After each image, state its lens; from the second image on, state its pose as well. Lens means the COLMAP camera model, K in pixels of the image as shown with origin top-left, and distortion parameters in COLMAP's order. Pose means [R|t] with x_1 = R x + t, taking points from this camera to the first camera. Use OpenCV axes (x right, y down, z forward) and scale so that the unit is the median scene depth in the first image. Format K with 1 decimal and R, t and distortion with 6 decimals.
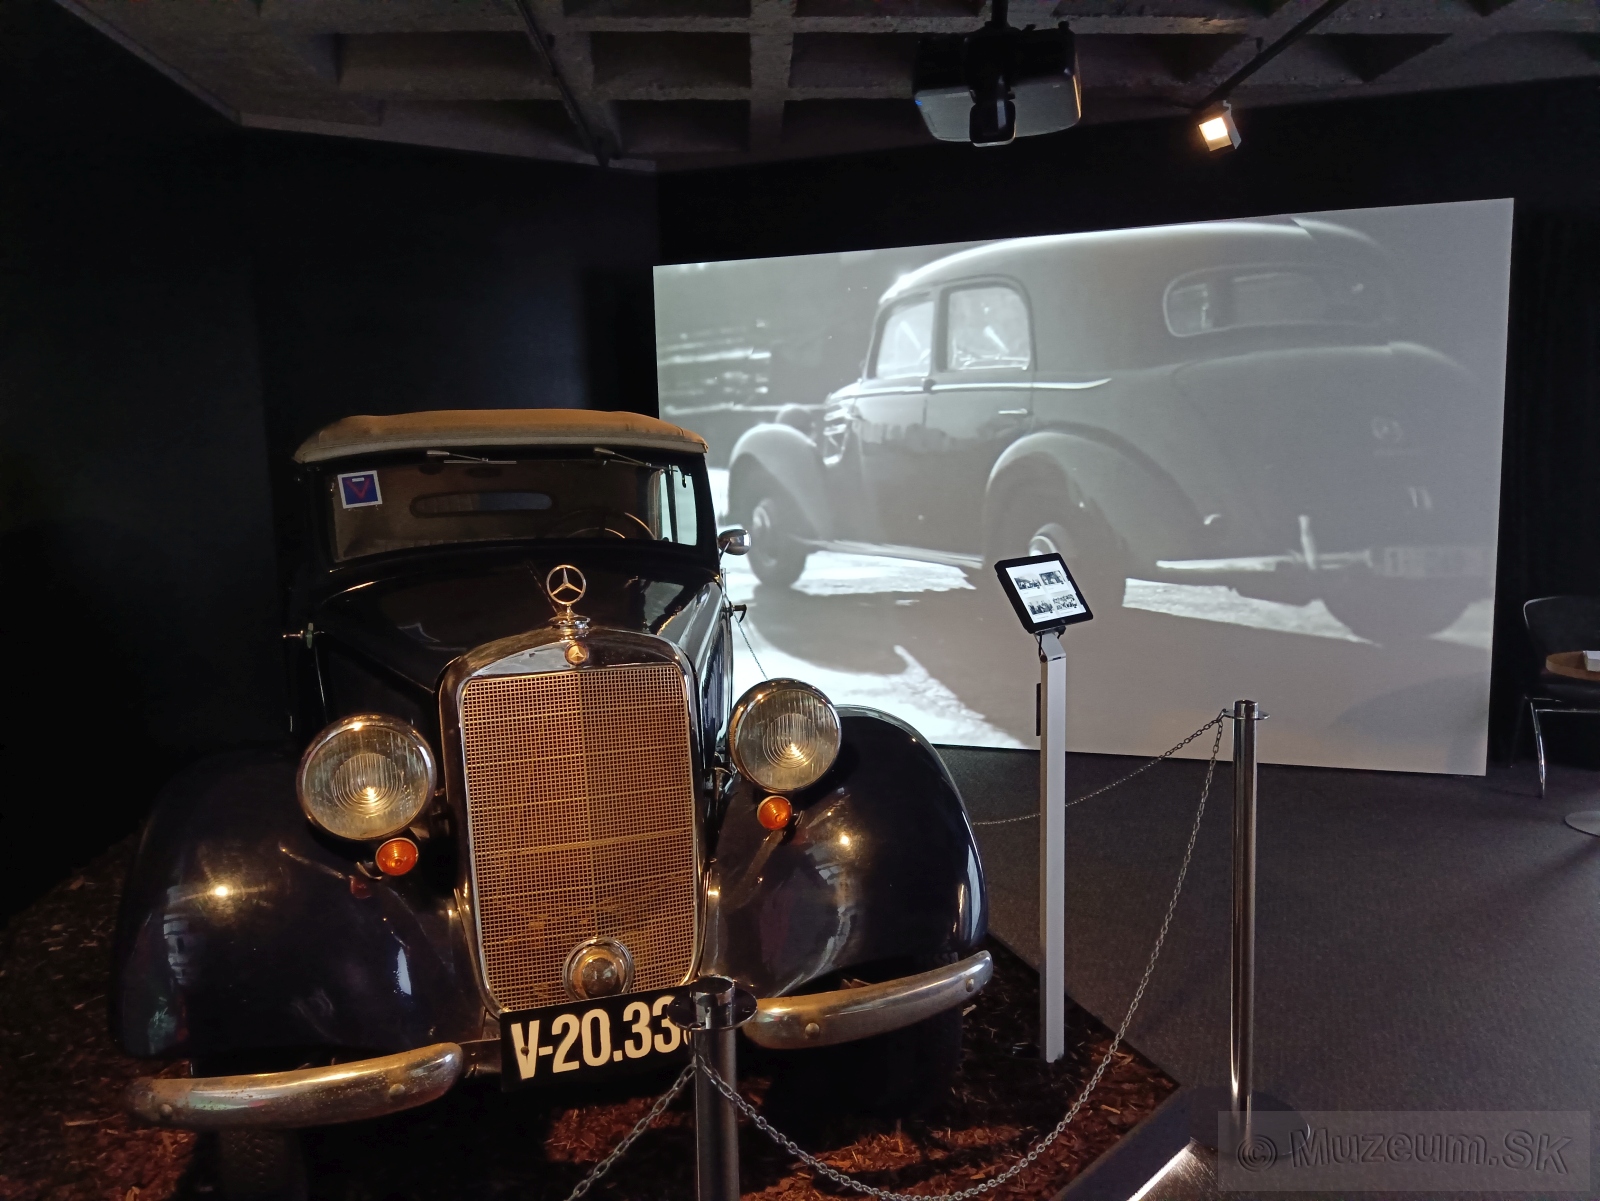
lens RADIAL K [[1184.8, 0, 811.0], [0, 1184.8, 602.9], [0, 0, 1]] dist [0.052401, -0.065144]
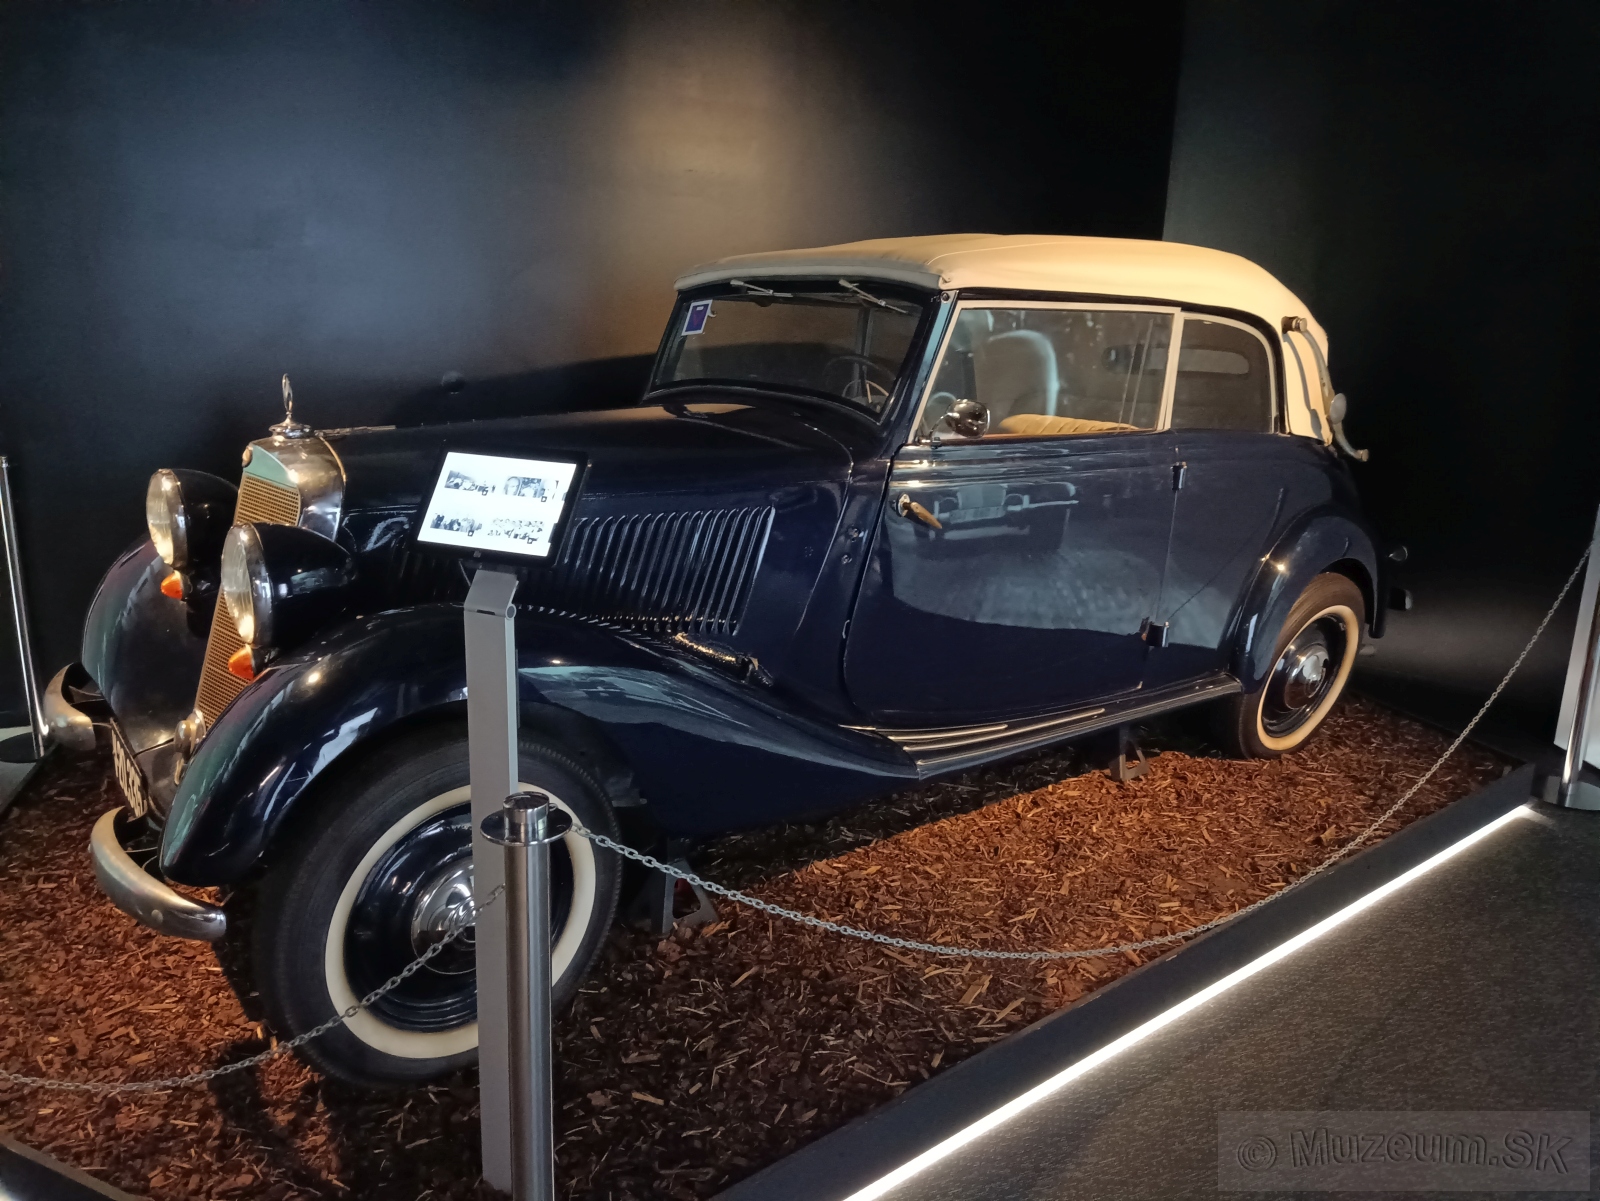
lens RADIAL K [[1184.8, 0, 800.7], [0, 1184.8, 599.2], [0, 0, 1]] dist [0.052401, -0.065144]
pose [[0.326074, 0.254037, -0.910572, 0.958999], [-0.151913, 0.964780, 0.214761, -0.138025], [0.933059, 0.068300, 0.353181, 1.072949]]
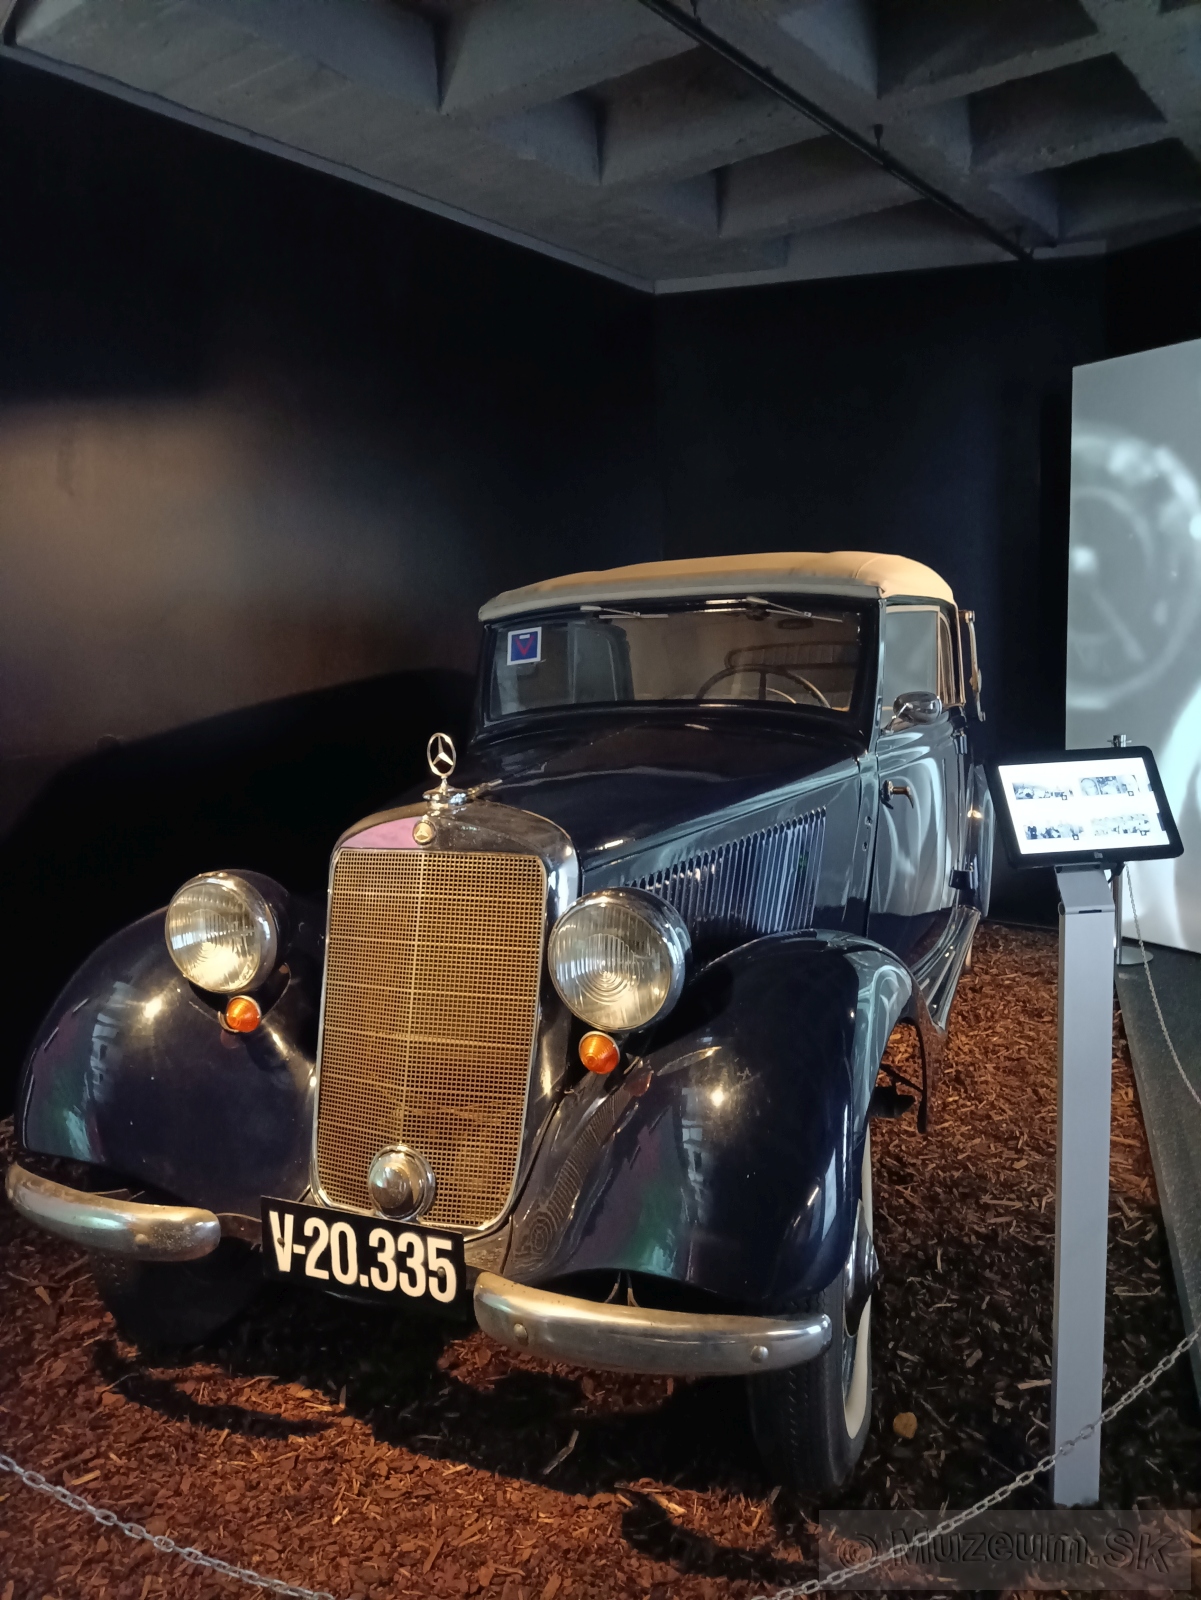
lens RADIAL K [[1184.8, 0, 595.9], [0, 1184.8, 805.5], [0, 0, 1]] dist [0.052401, -0.065144]
pose [[0.765650, 0.084421, -0.637694, 0.470664], [-0.055111, 0.996315, 0.065727, -0.043488], [0.640892, -0.015180, 0.767481, 0.384223]]
